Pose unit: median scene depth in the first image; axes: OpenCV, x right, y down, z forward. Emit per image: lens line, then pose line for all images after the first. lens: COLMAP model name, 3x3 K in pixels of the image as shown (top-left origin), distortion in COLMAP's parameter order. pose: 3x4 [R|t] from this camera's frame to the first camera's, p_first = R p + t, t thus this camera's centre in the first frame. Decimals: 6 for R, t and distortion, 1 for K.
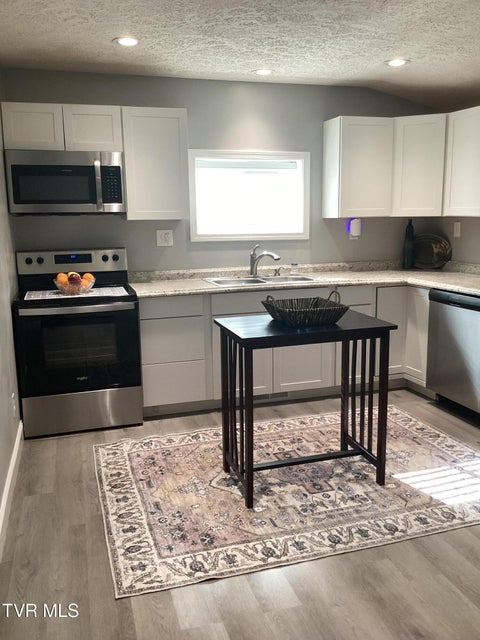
lens RADIAL K [[578.1, 0, 240.0], [0, 578.1, 320.0], [0, 0, 1]] dist [0.076973, -0.192788]
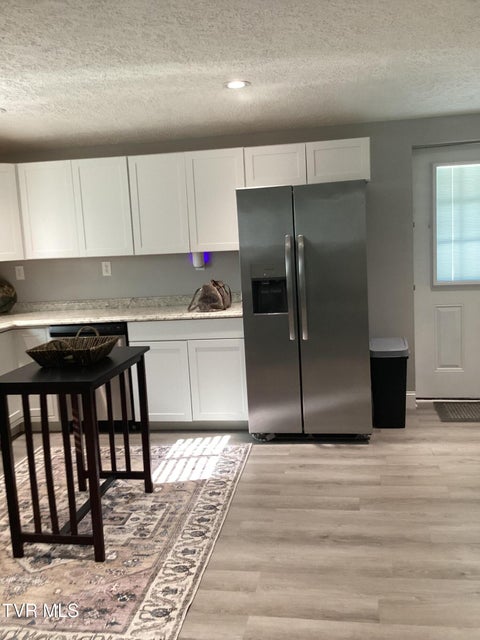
lens RADIAL K [[578.1, 0, 240.0], [0, 578.1, 320.0], [0, 0, 1]] dist [0.076973, -0.192788]
pose [[0.440279, -0.123364, 0.889346, -0.714533], [0.202312, 0.978674, 0.035599, -0.050753], [-0.874771, 0.164252, 0.455848, 0.325773]]
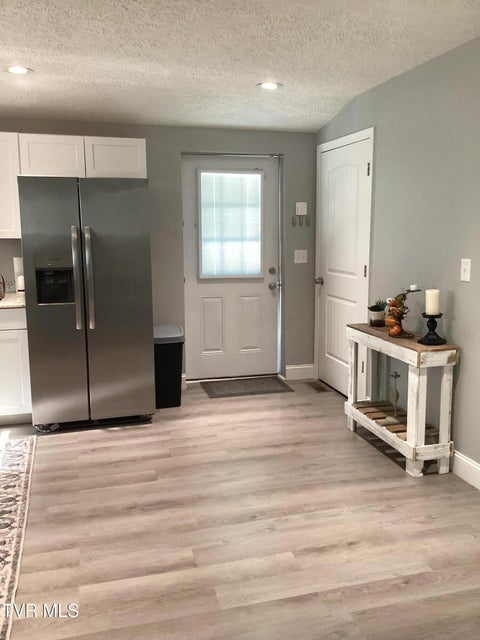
lens RADIAL K [[578.1, 0, 240.0], [0, 578.1, 320.0], [0, 0, 1]] dist [0.076973, -0.192788]
pose [[-0.000113, -0.136604, 0.990626, -0.838561], [0.177630, 0.974869, 0.134451, -0.072874], [-0.984097, 0.175980, 0.024155, 0.432987]]
